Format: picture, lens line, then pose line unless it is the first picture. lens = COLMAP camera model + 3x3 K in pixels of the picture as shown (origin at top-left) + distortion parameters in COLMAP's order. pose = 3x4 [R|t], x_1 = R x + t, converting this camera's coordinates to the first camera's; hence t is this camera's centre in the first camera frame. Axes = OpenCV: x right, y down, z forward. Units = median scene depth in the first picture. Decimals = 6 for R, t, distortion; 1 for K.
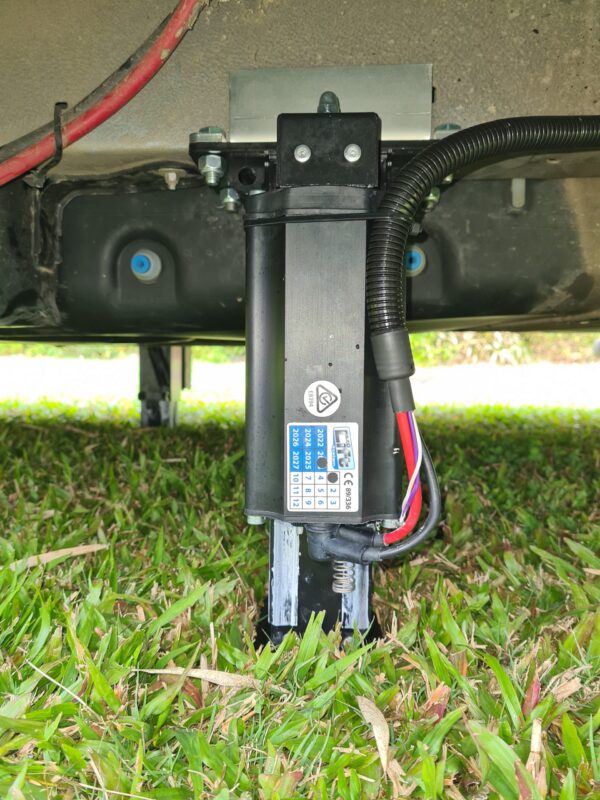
lens RADIAL K [[609.1, 0, 300.0], [0, 609.1, 400.0], [0, 0, 1]] dist [0.004596, -0.015477]
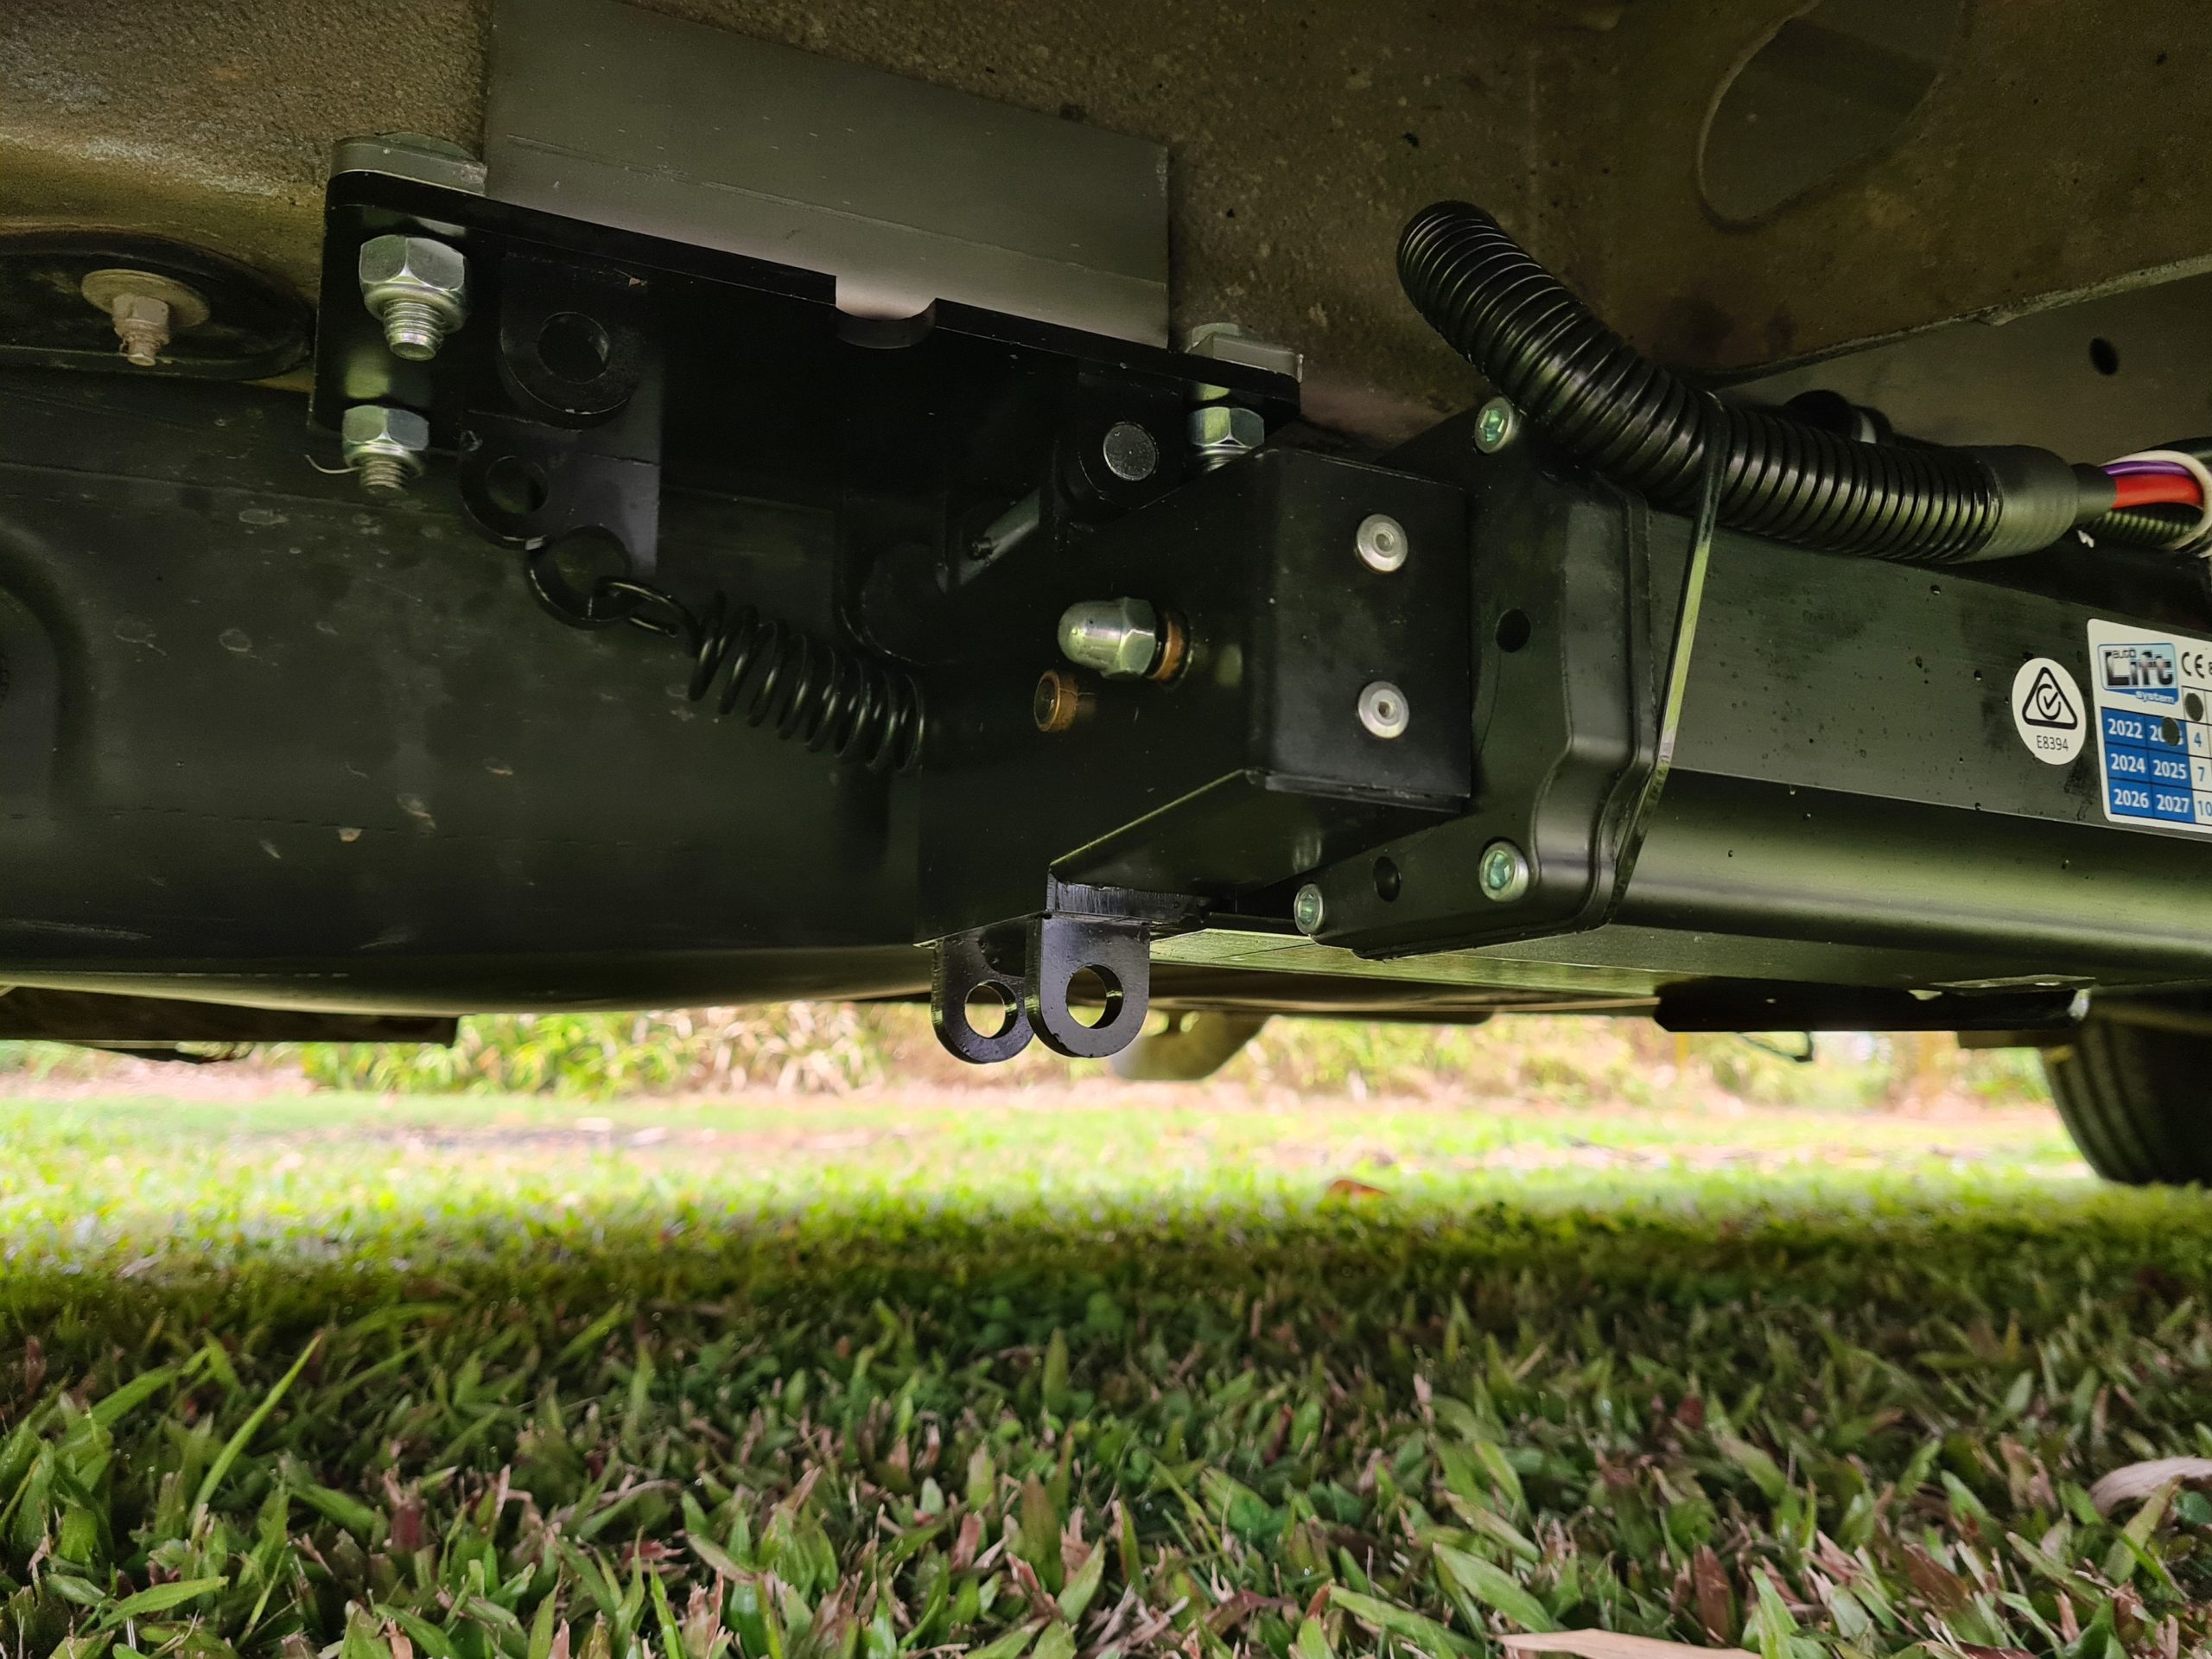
lens RADIAL K [[1684.1, 0, 1106.0], [0, 1684.1, 829.5], [0, 0, 1]] dist [0.004596, -0.015477]
pose [[0.869900, 0.068473, 0.488452, -0.189299], [0.036983, 0.978474, -0.203031, -0.013982], [-0.491840, 0.194681, 0.848642, 0.278349]]
